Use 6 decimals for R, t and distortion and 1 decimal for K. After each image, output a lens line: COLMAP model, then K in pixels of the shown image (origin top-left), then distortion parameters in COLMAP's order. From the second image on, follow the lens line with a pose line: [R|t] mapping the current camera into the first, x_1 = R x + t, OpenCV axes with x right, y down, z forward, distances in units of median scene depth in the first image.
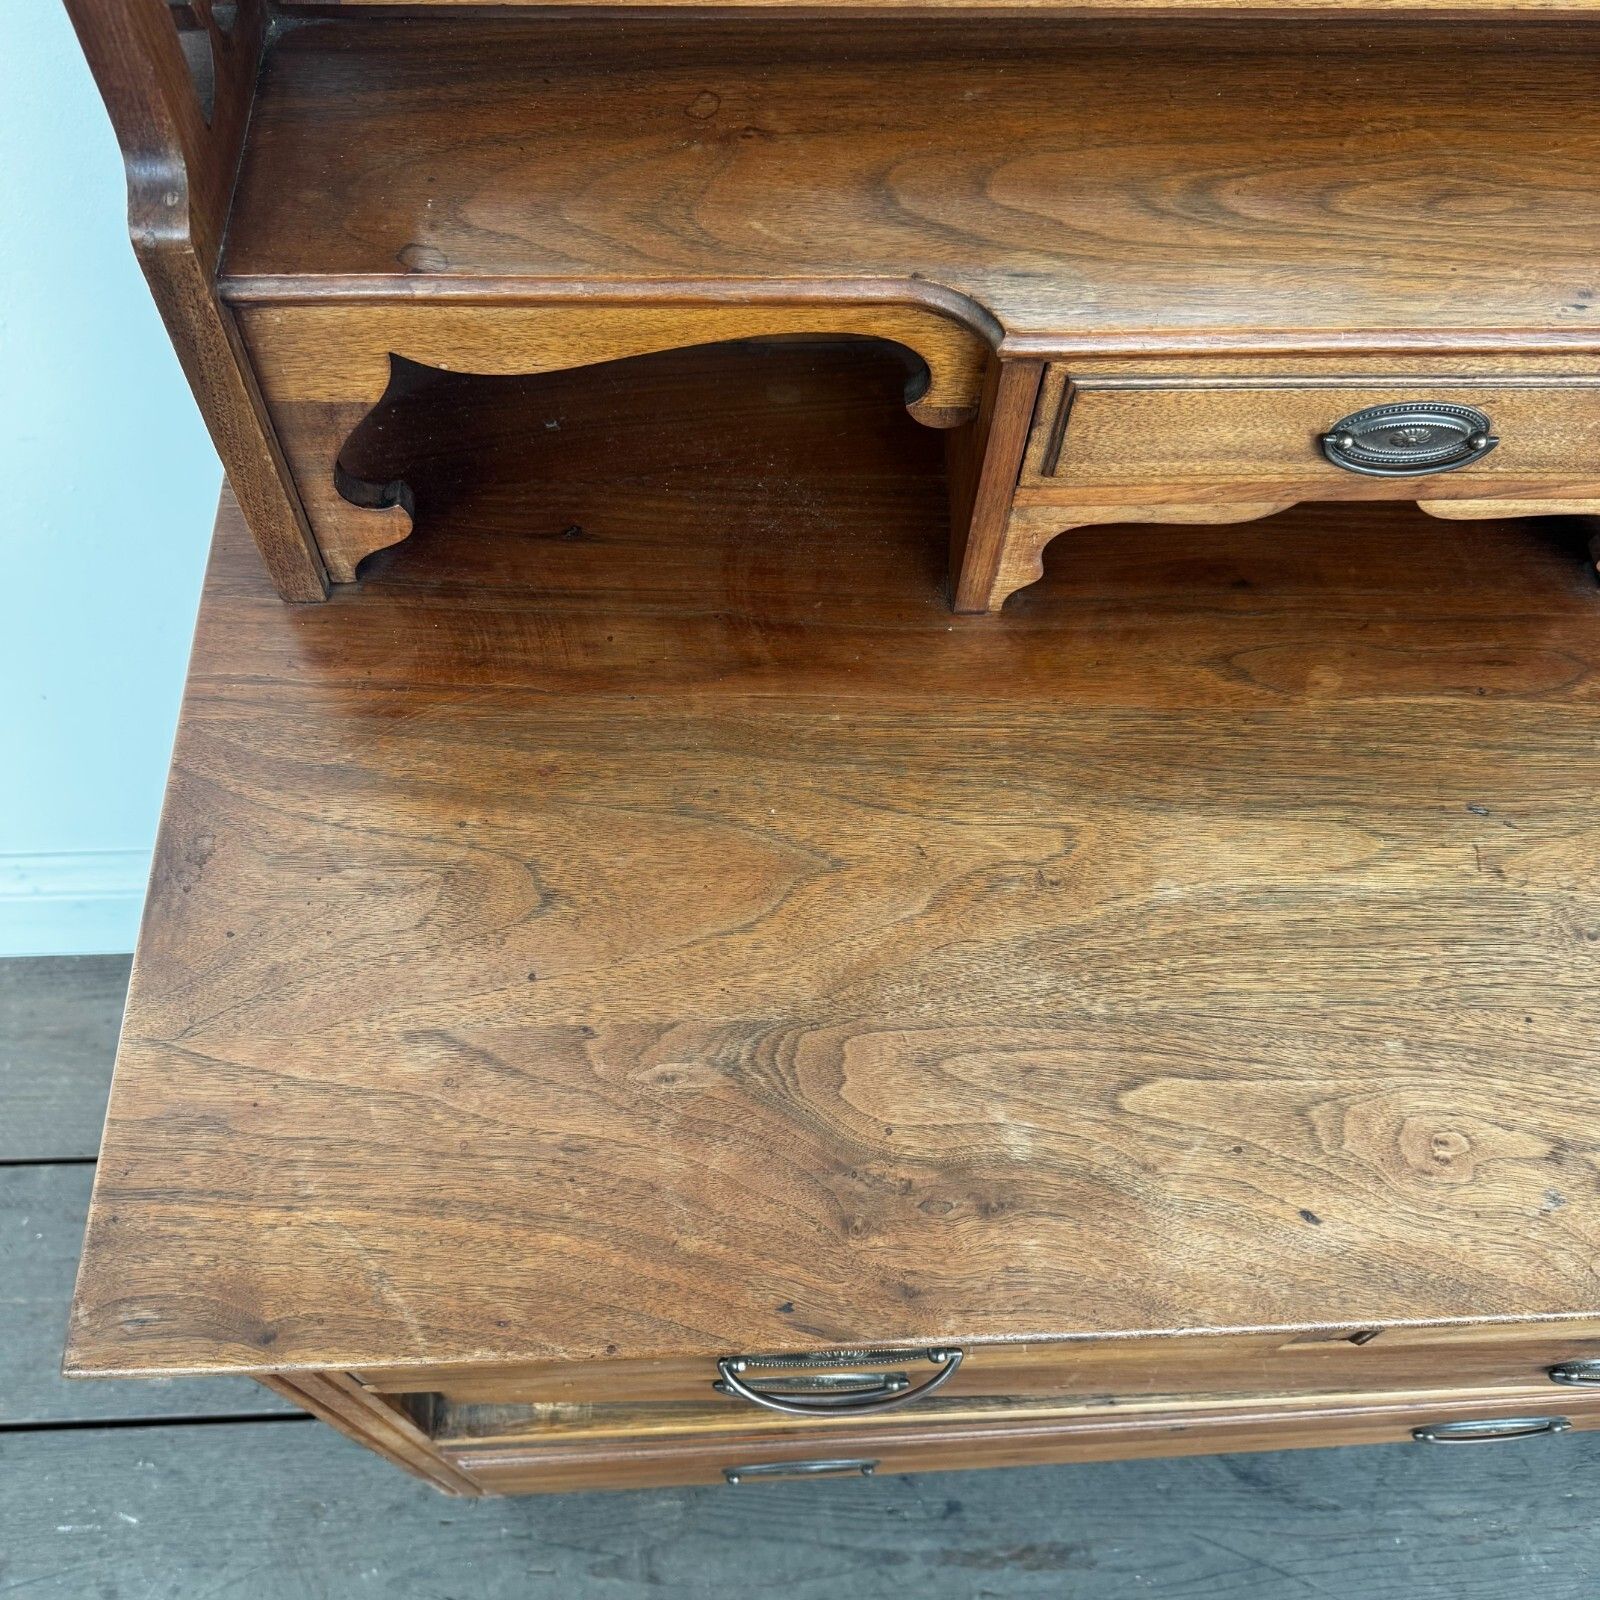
lens RADIAL K [[1516.1, 0, 799.4], [0, 1516.1, 793.5], [0, 0, 1]] dist [0.145985, -0.302596]
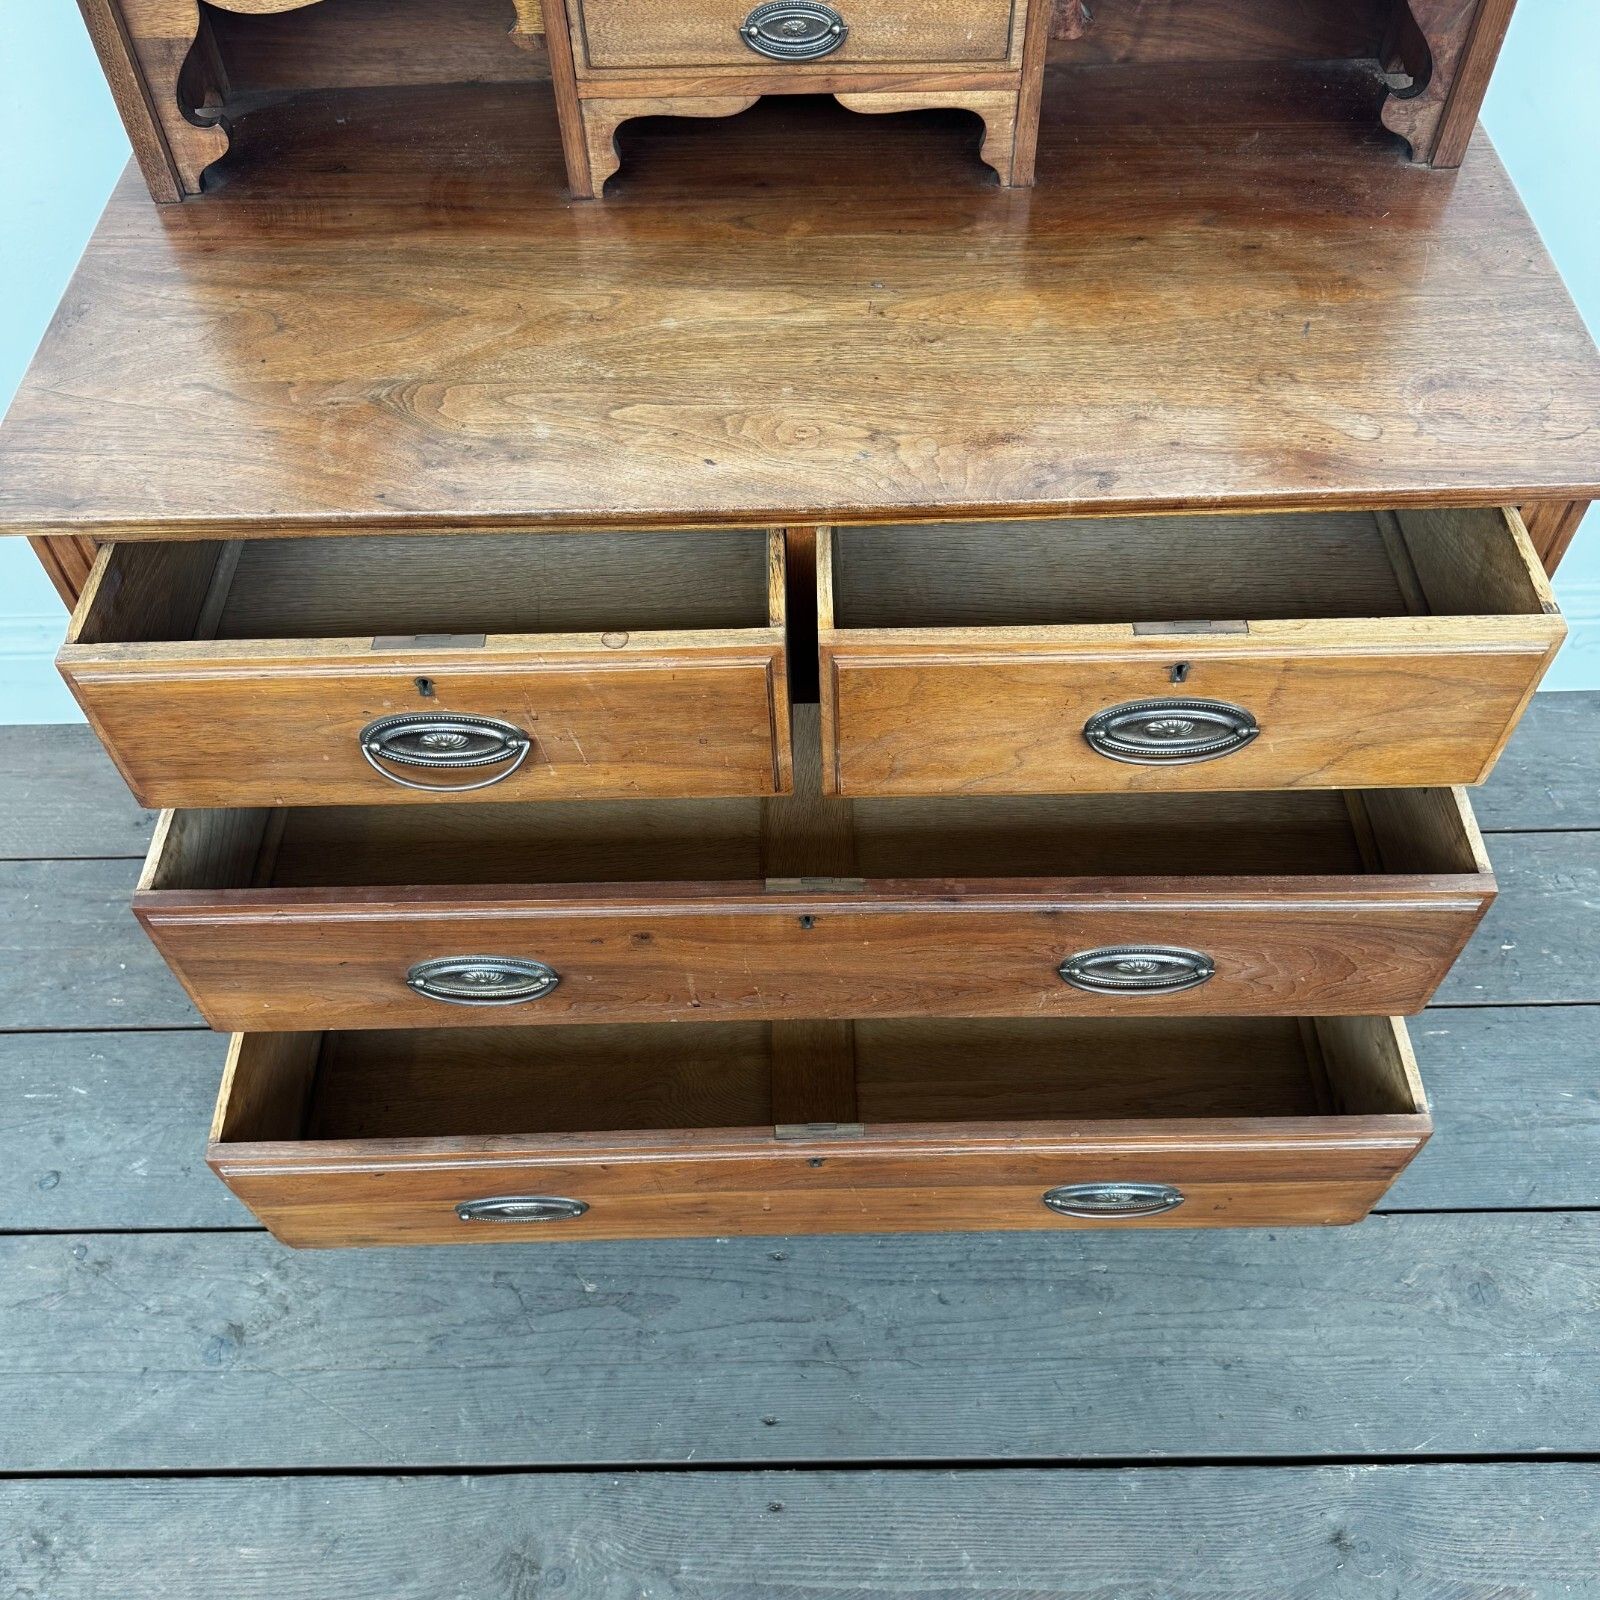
lens RADIAL K [[1516.1, 0, 799.4], [0, 1516.1, 793.5], [0, 0, 1]] dist [0.145985, -0.302596]
pose [[0.997434, -0.002068, -0.071565, 0.488984], [-0.007400, 0.991252, -0.131775, 0.756123], [0.071211, 0.131967, 0.988693, -0.498702]]
